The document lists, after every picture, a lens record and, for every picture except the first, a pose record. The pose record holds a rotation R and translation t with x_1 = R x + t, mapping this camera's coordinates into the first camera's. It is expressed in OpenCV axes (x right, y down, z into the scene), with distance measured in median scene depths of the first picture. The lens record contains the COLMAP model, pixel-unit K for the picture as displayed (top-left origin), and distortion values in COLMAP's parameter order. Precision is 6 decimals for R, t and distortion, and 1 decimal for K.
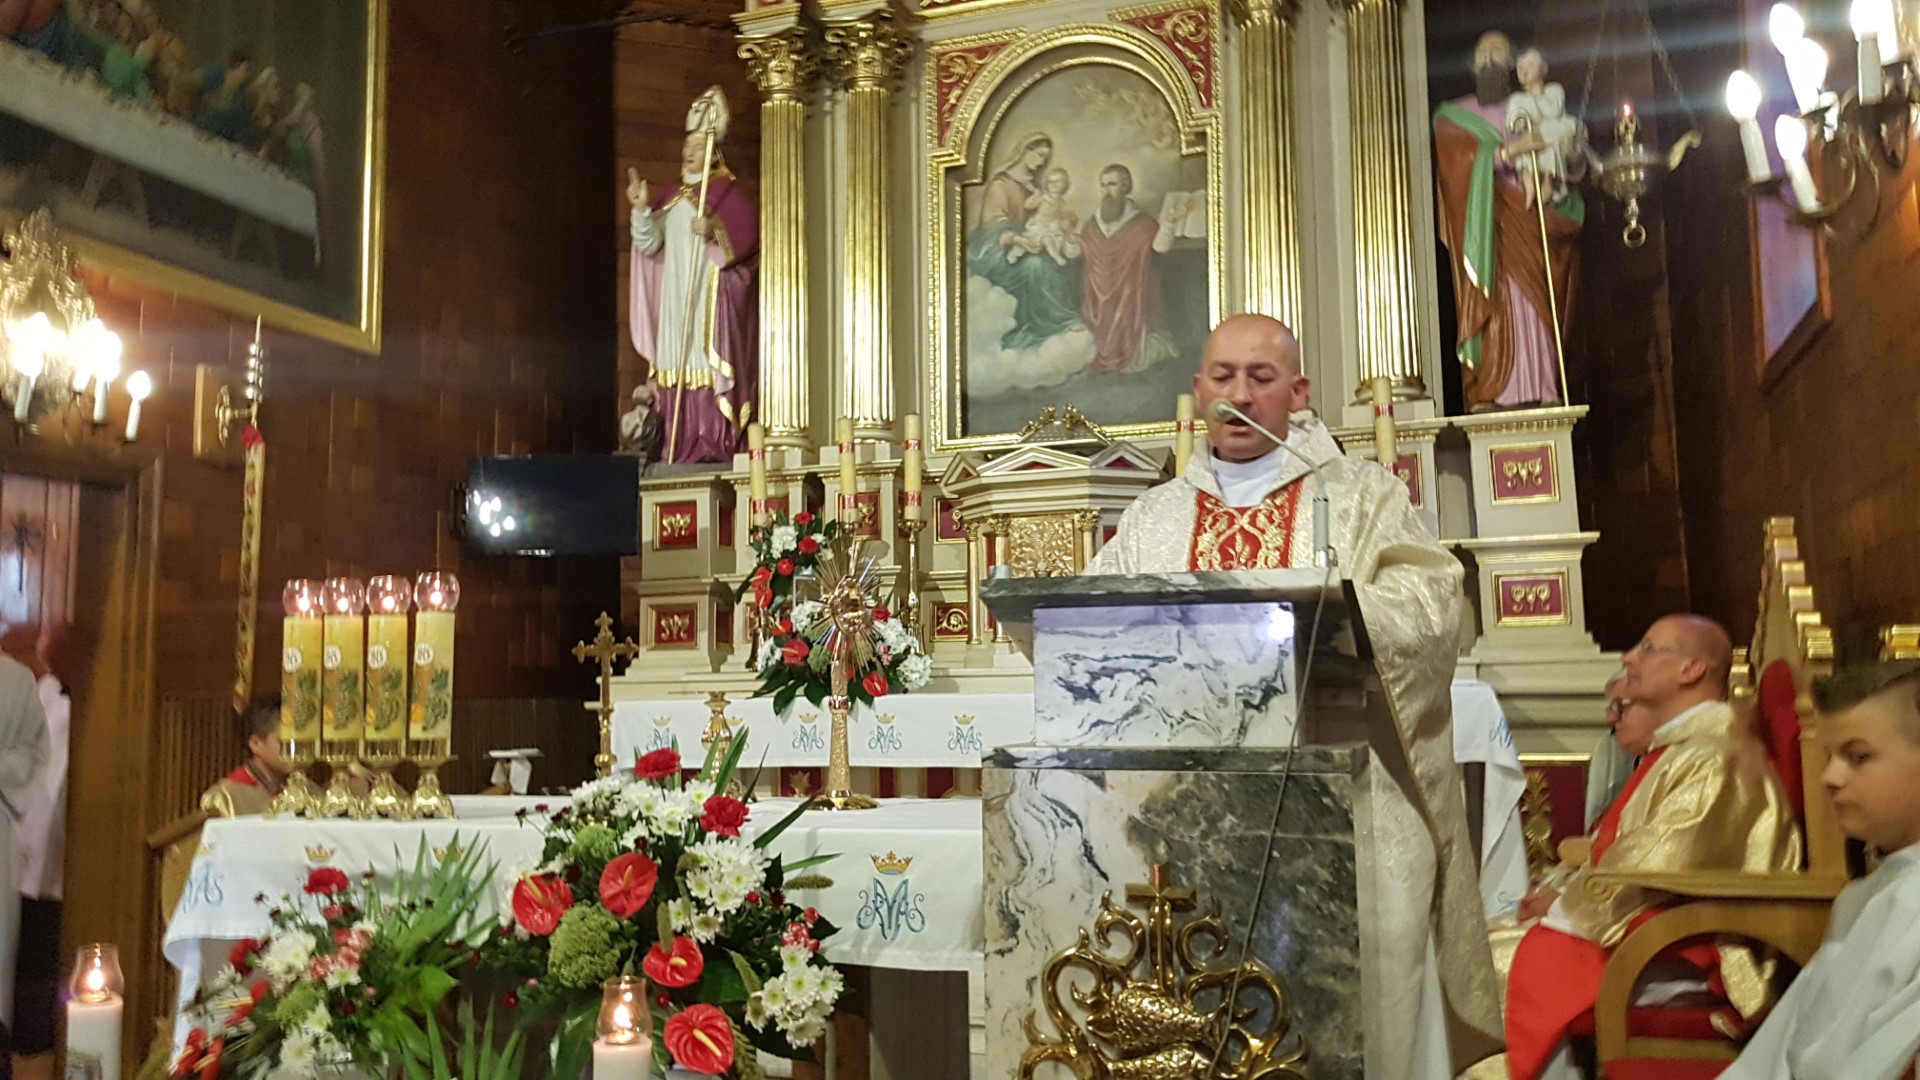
lens RADIAL K [[1511.0, 0, 928.9], [0, 1511.0, 525.3], [0, 0, 1]] dist [0.104186, -0.223556]
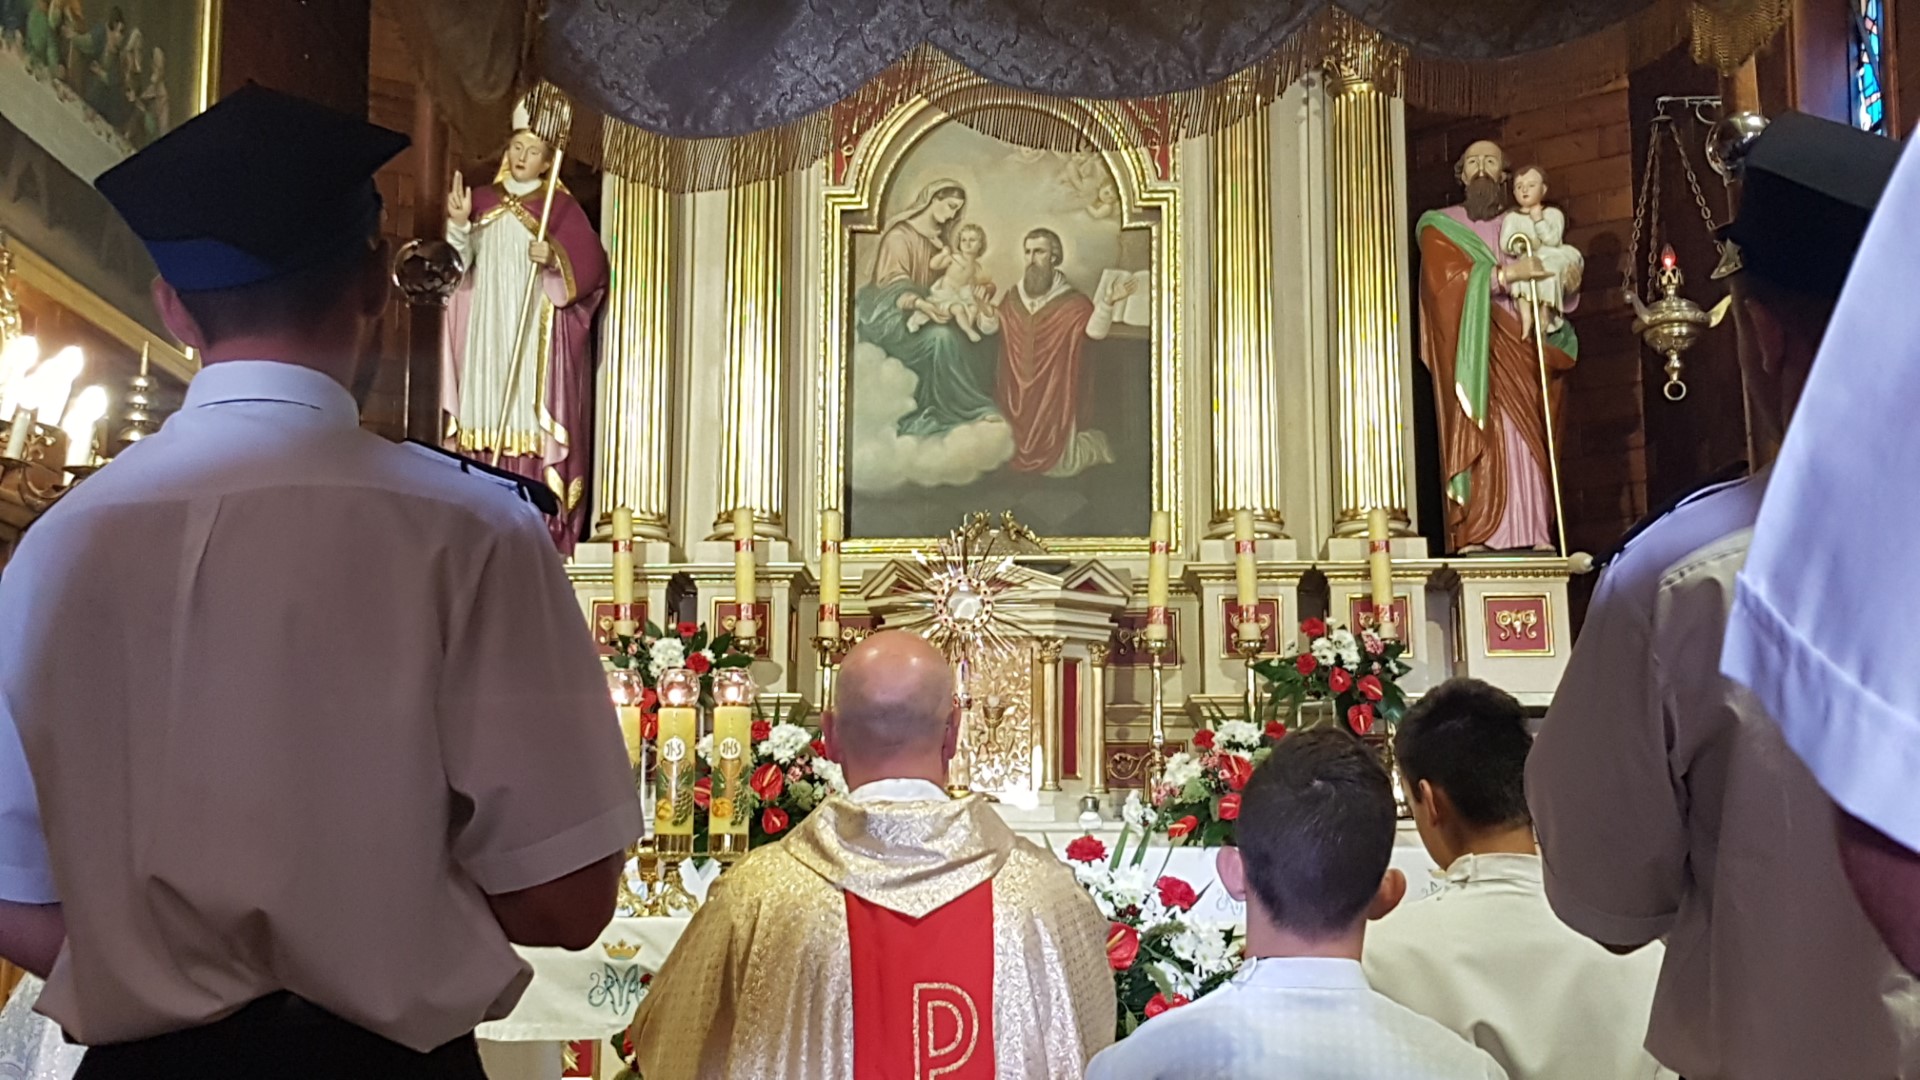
lens RADIAL K [[2354.2, 0, 948.1], [0, 2354.2, 493.4], [0, 0, 1]] dist [0.121456, -0.306794]
pose [[0.958928, 0.070525, 0.274742, -0.321876], [-0.050274, 0.995520, -0.080073, 0.018048], [-0.279159, 0.062972, 0.958178, -0.263935]]
